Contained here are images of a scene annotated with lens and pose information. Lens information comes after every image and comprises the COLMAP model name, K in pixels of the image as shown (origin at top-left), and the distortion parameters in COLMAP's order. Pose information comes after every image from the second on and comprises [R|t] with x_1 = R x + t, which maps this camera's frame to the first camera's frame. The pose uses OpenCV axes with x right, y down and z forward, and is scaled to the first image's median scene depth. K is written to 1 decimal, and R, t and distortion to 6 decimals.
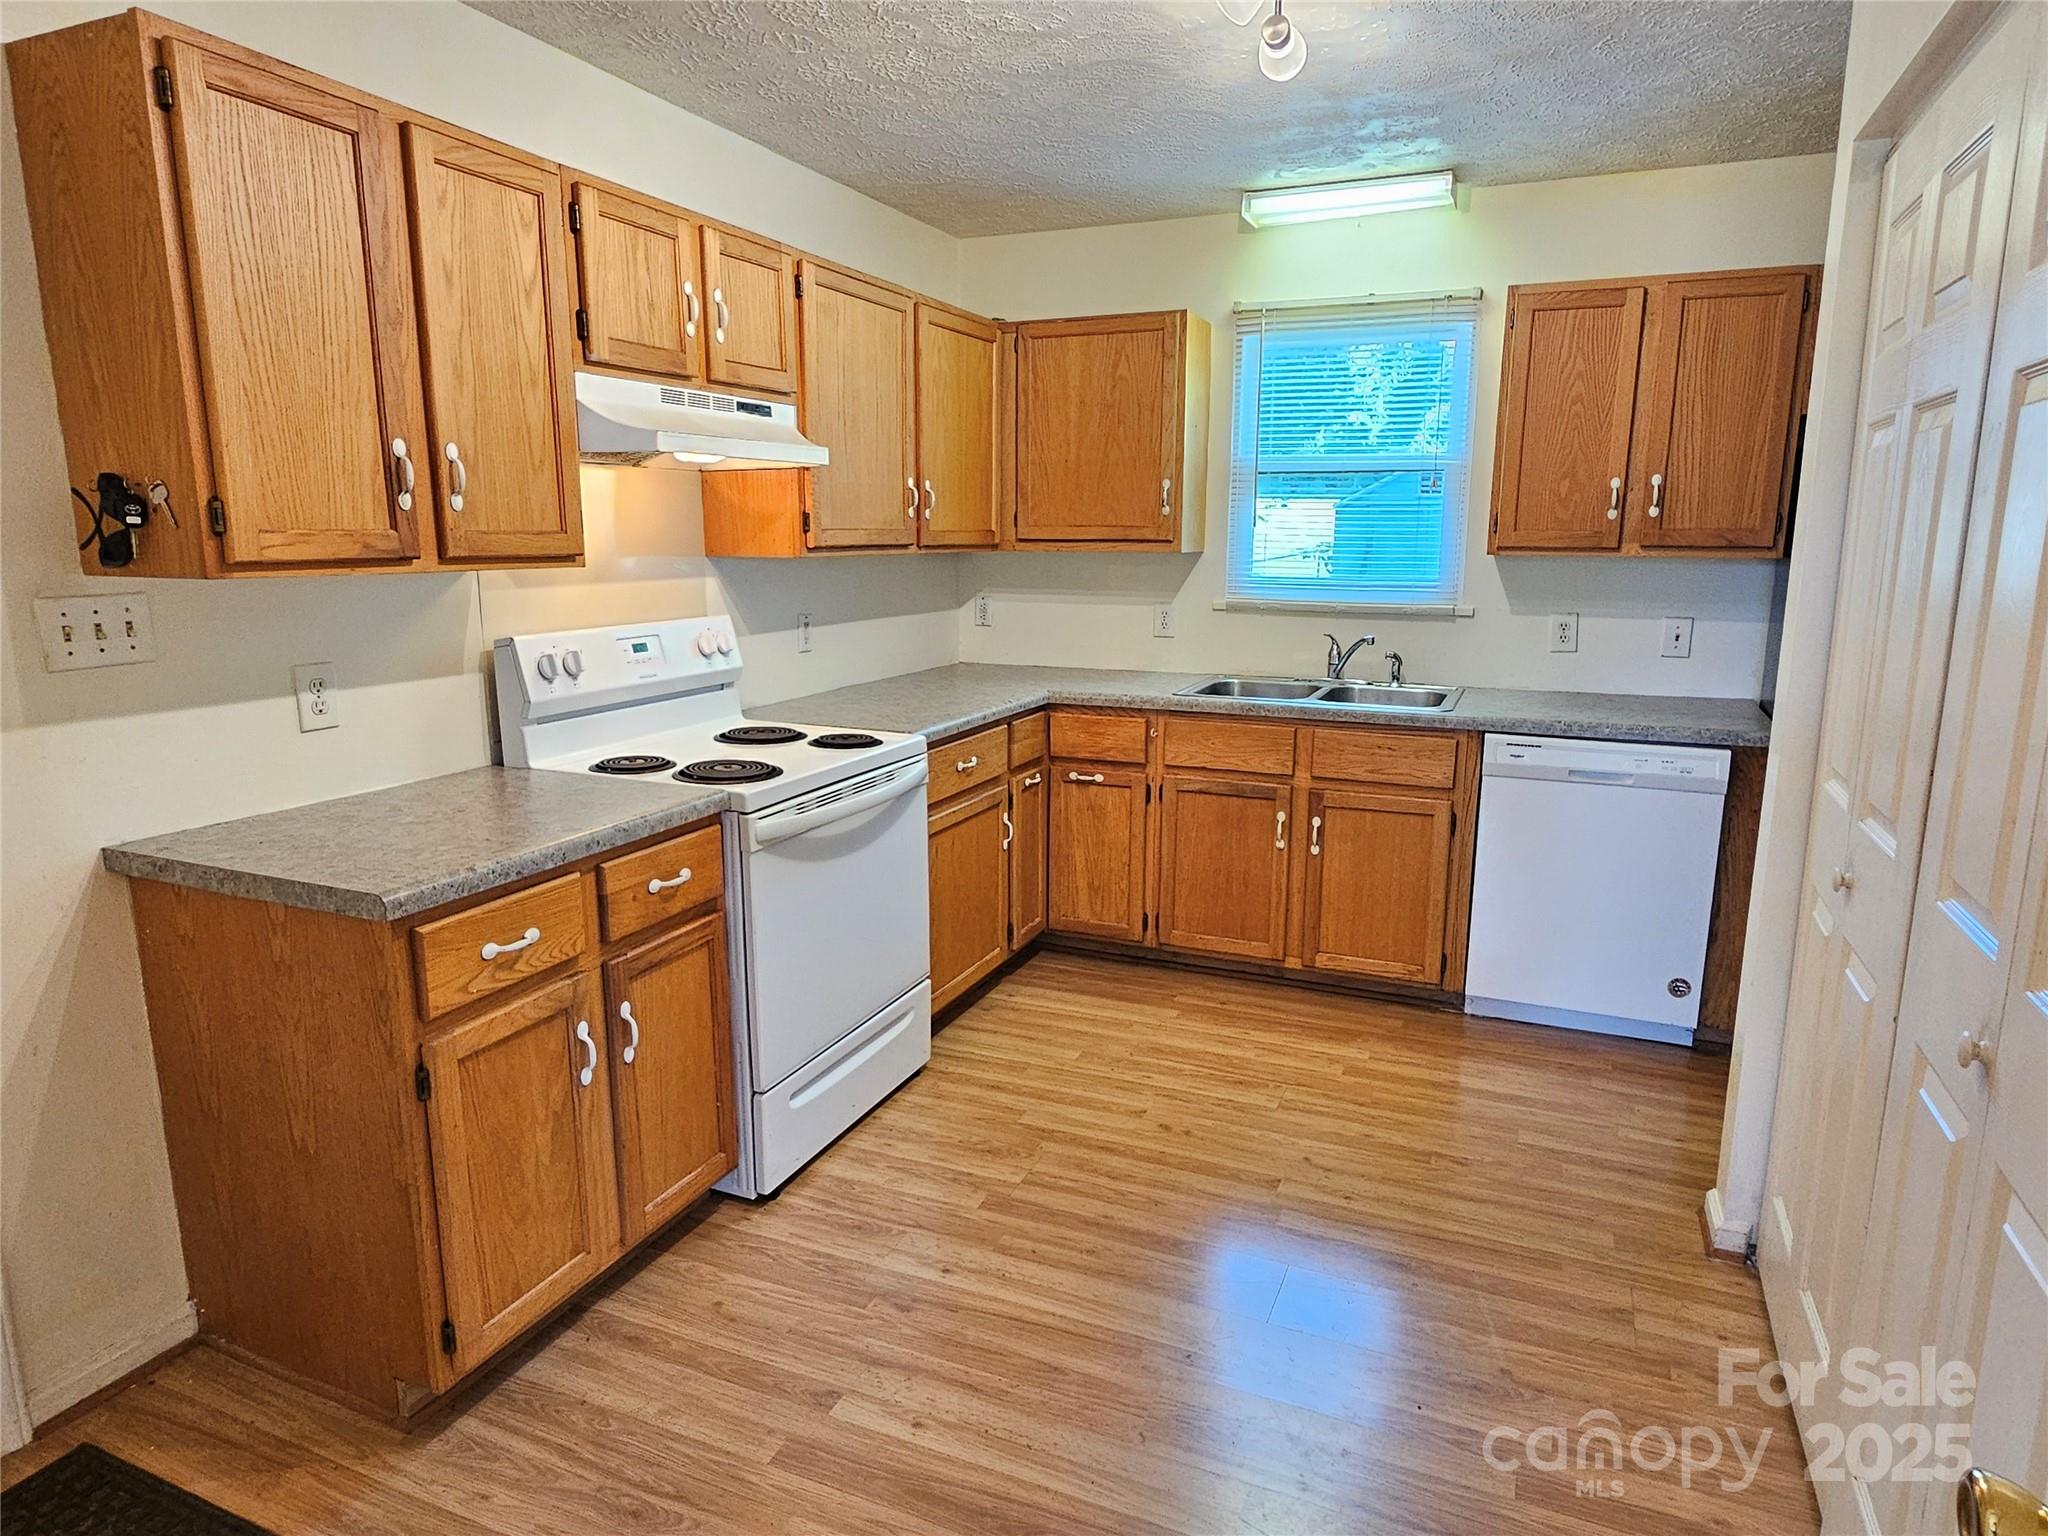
lens RADIAL K [[1214.2, 0, 1021.1], [0, 1214.2, 764.3], [0, 0, 1]] dist [-0.004405, 0.004329]
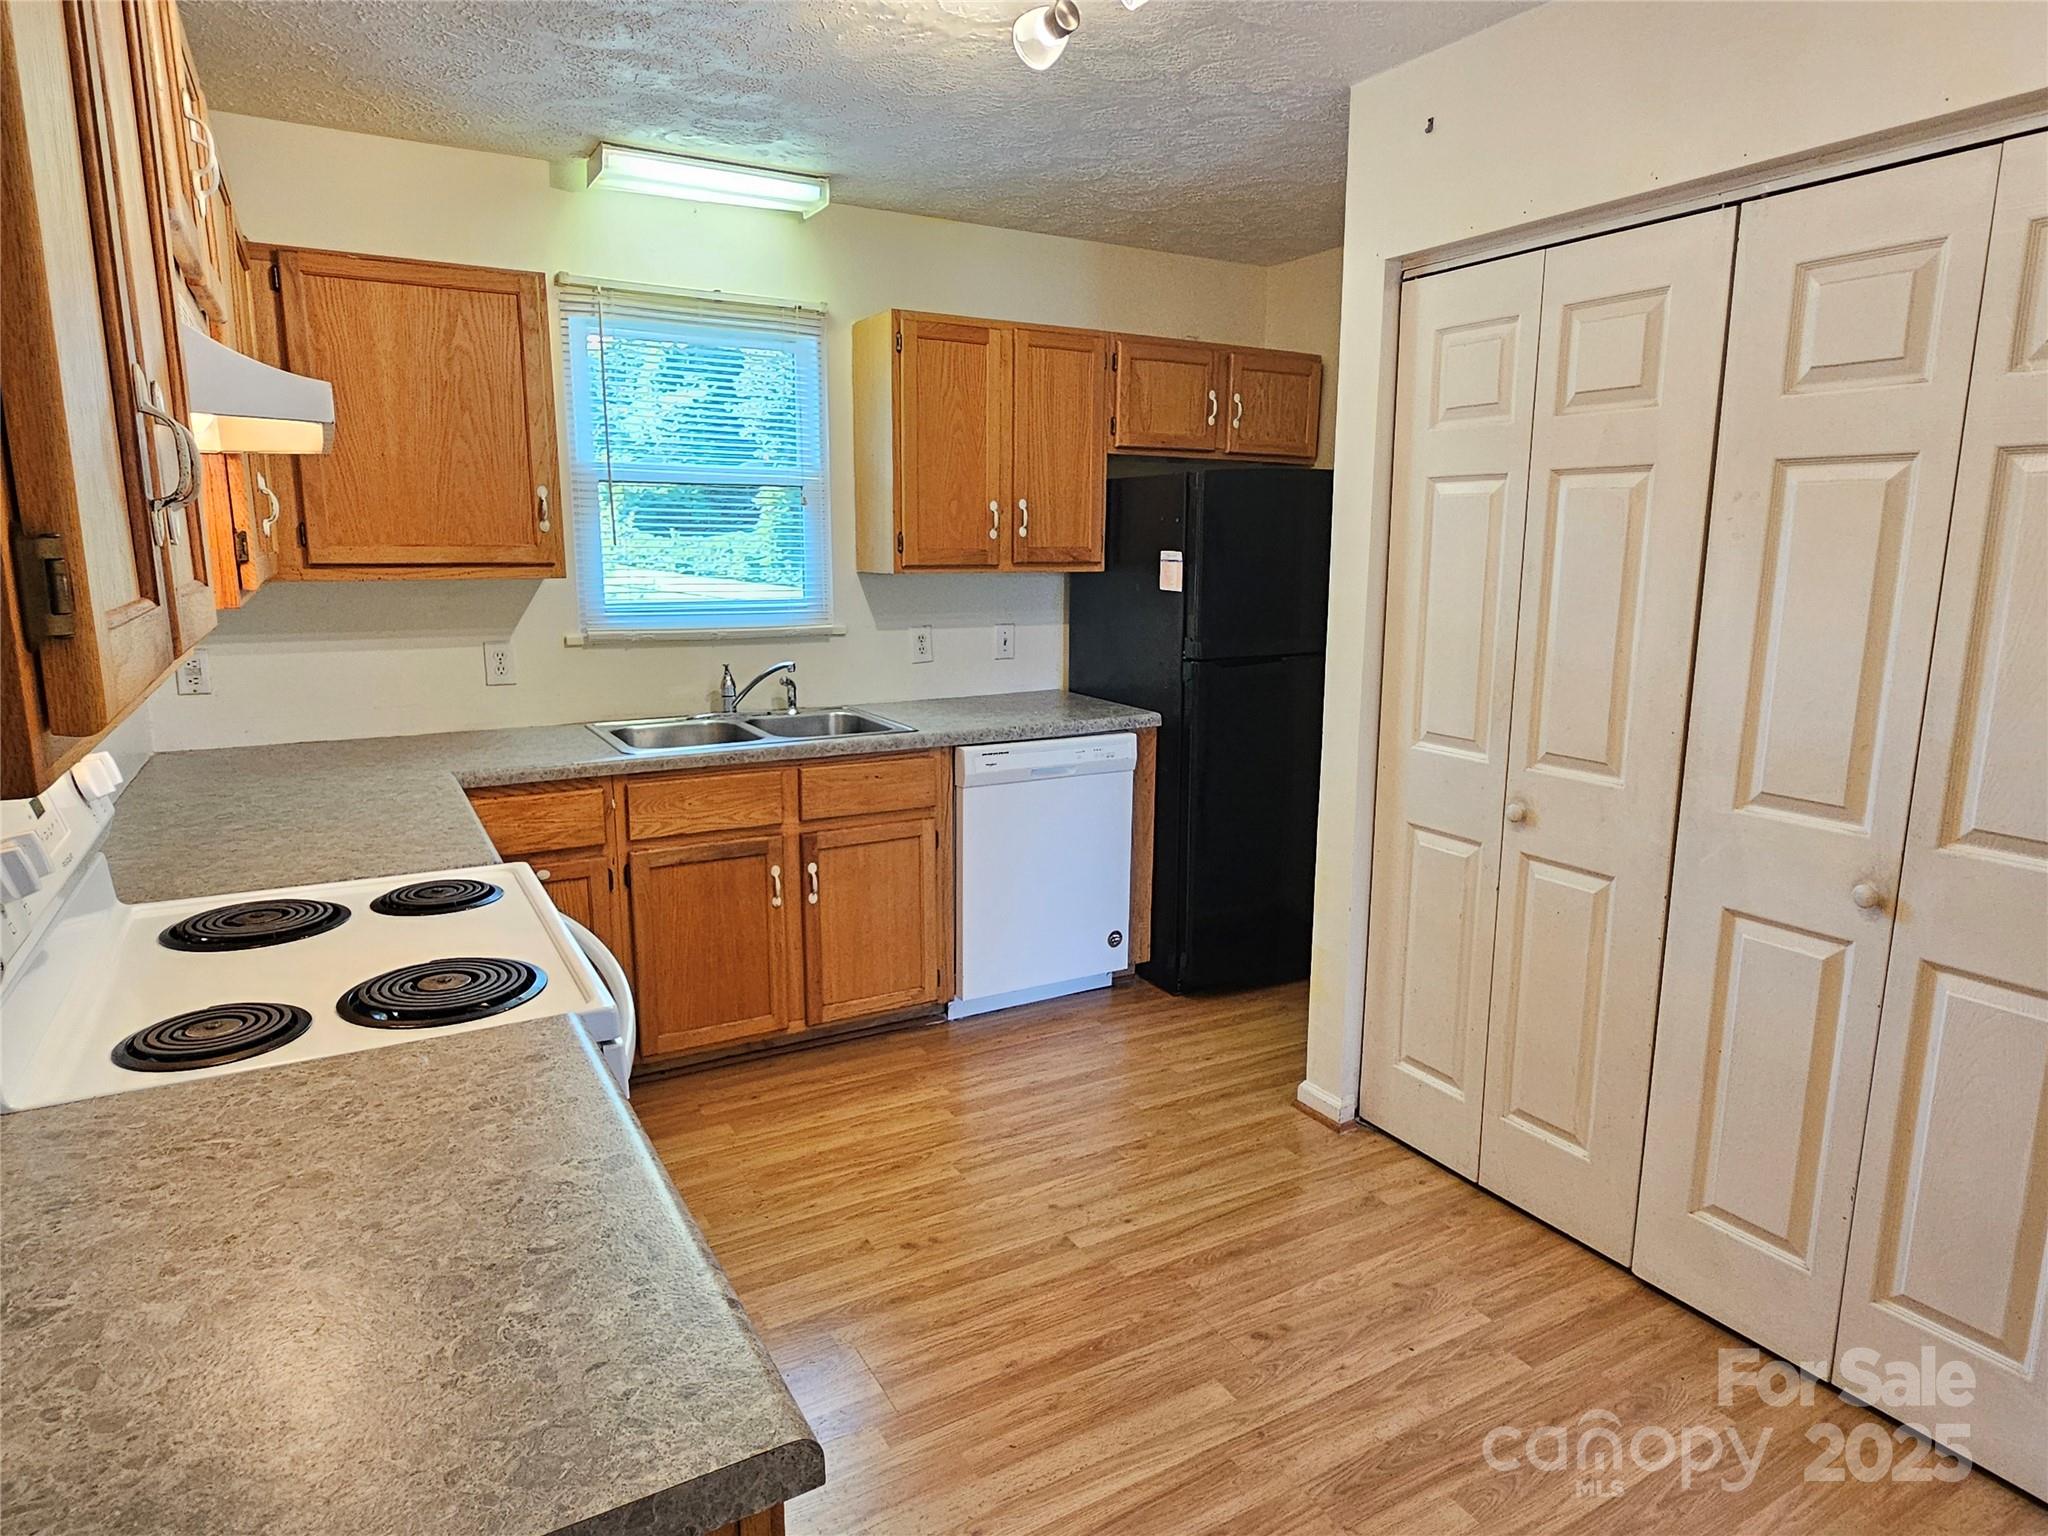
lens RADIAL K [[1214.2, 0, 1018.3], [0, 1214.2, 767.9], [0, 0, 1]] dist [-0.004405, 0.004329]
pose [[0.596678, -0.149181, 0.788492, -0.374687], [0.148764, 0.986100, 0.073994, -0.071923], [-0.788571, 0.073149, 0.610577, 0.310392]]
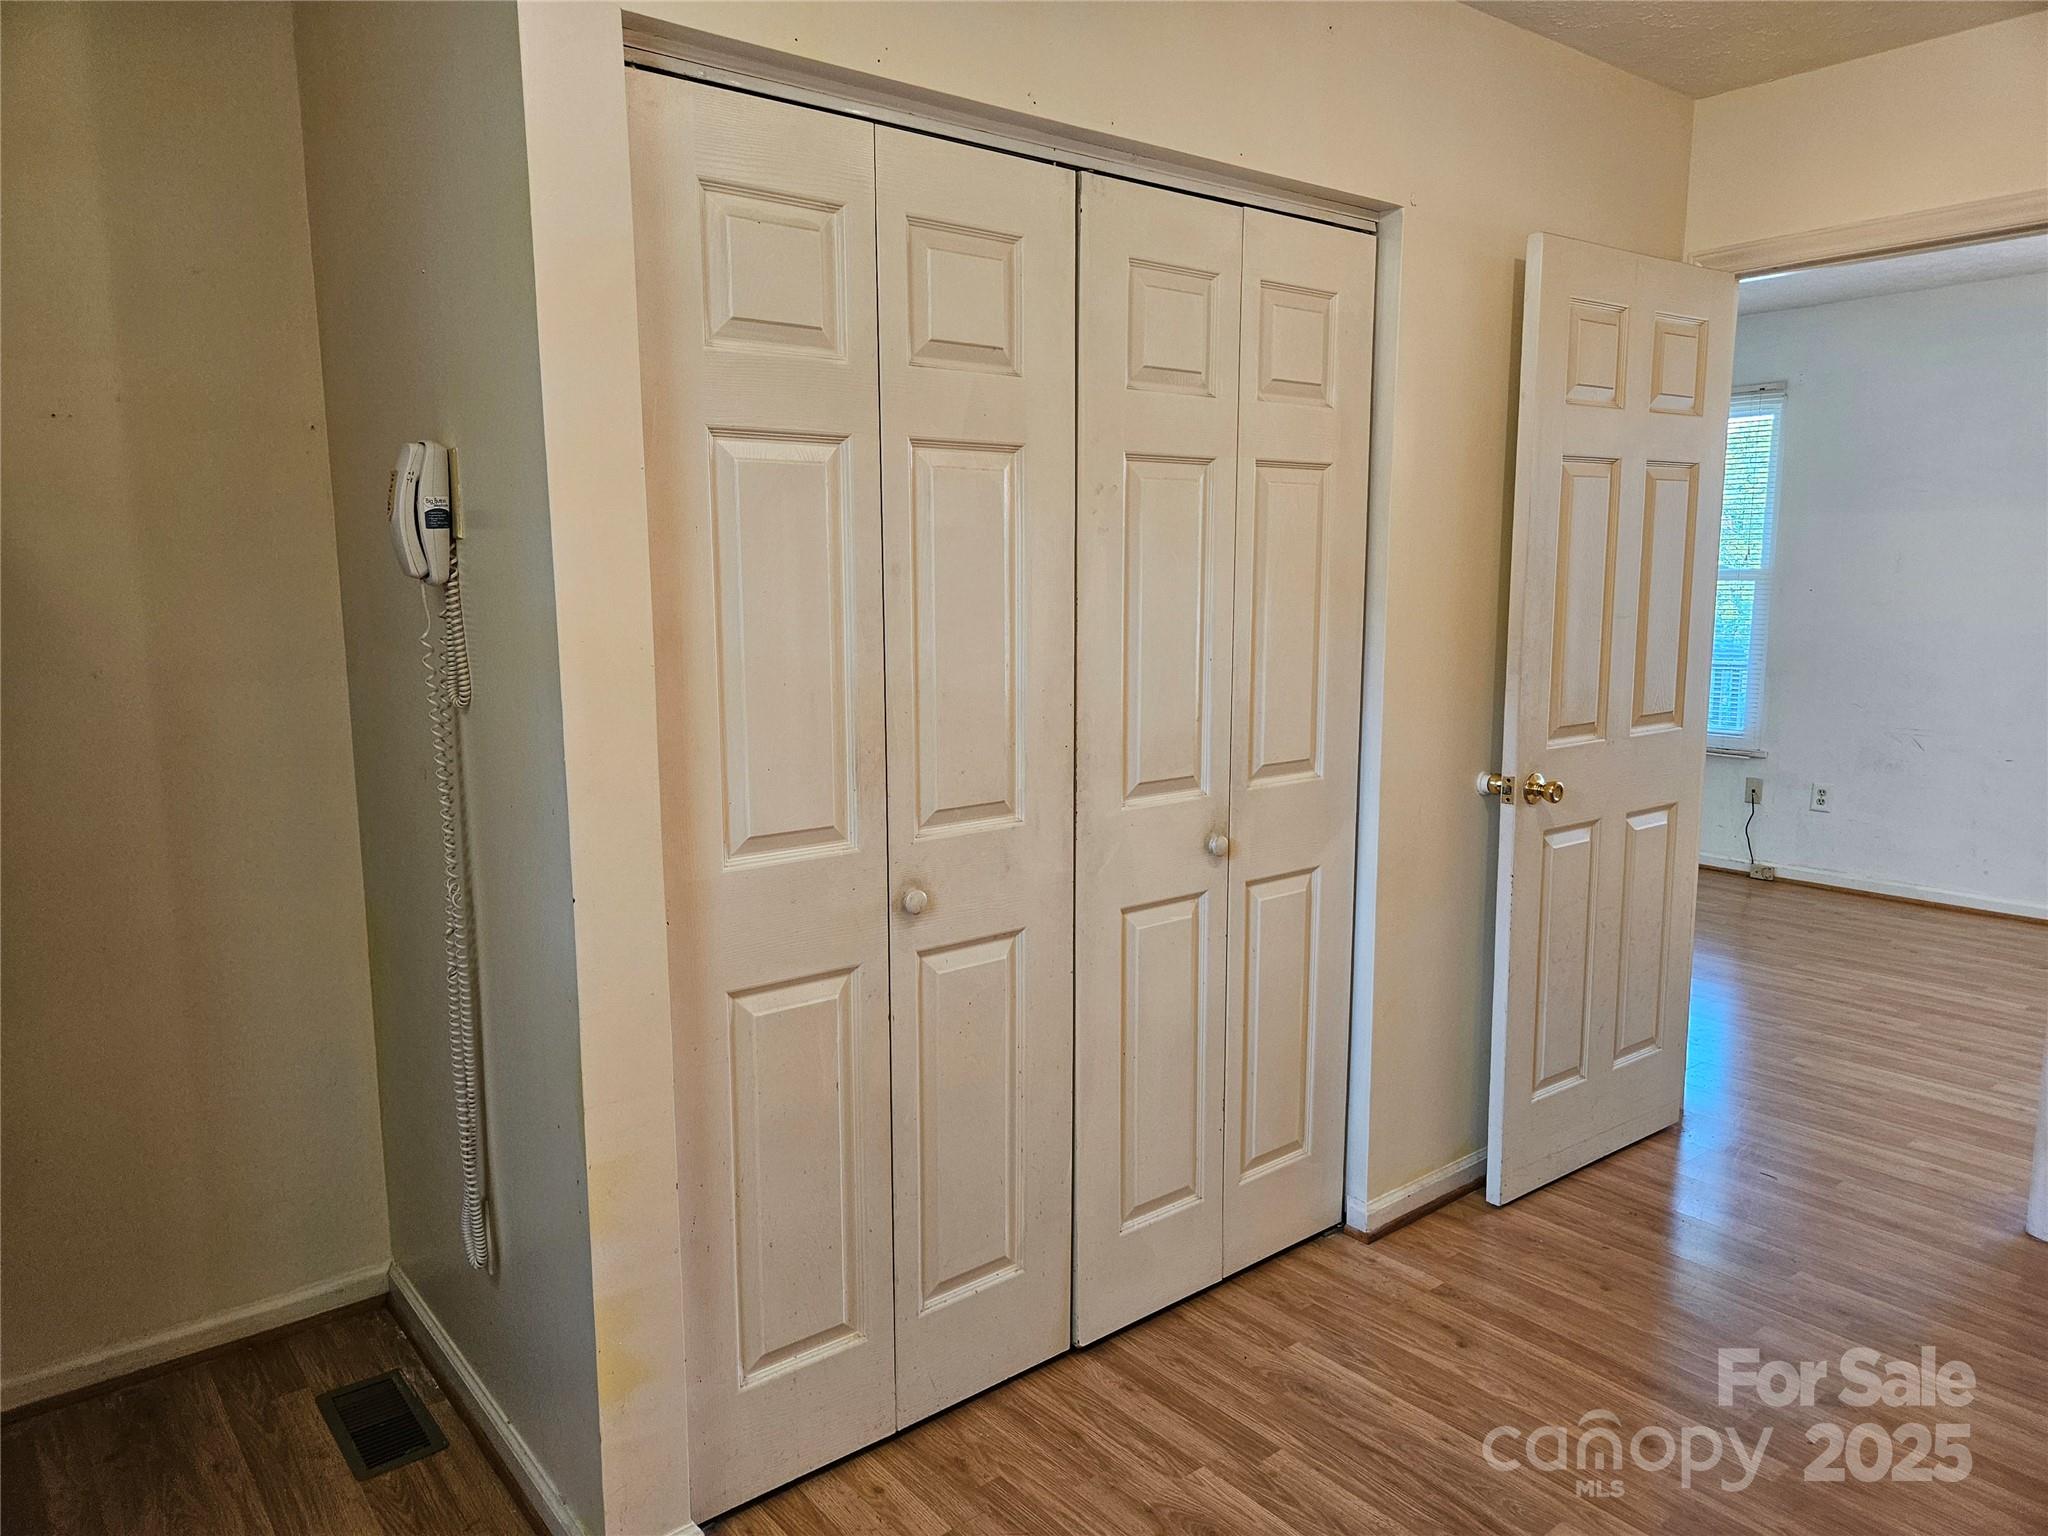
lens RADIAL K [[1369.2, 0, 1016.8], [0, 1369.2, 776.8], [0, 0, 1]] dist [0.047026, -0.000551]
pose [[-0.881911, -0.056771, 0.467984, 0.049775], [0.103053, 0.945495, 0.308901, -0.181263], [-0.460013, 0.320650, -0.827992, 0.979425]]
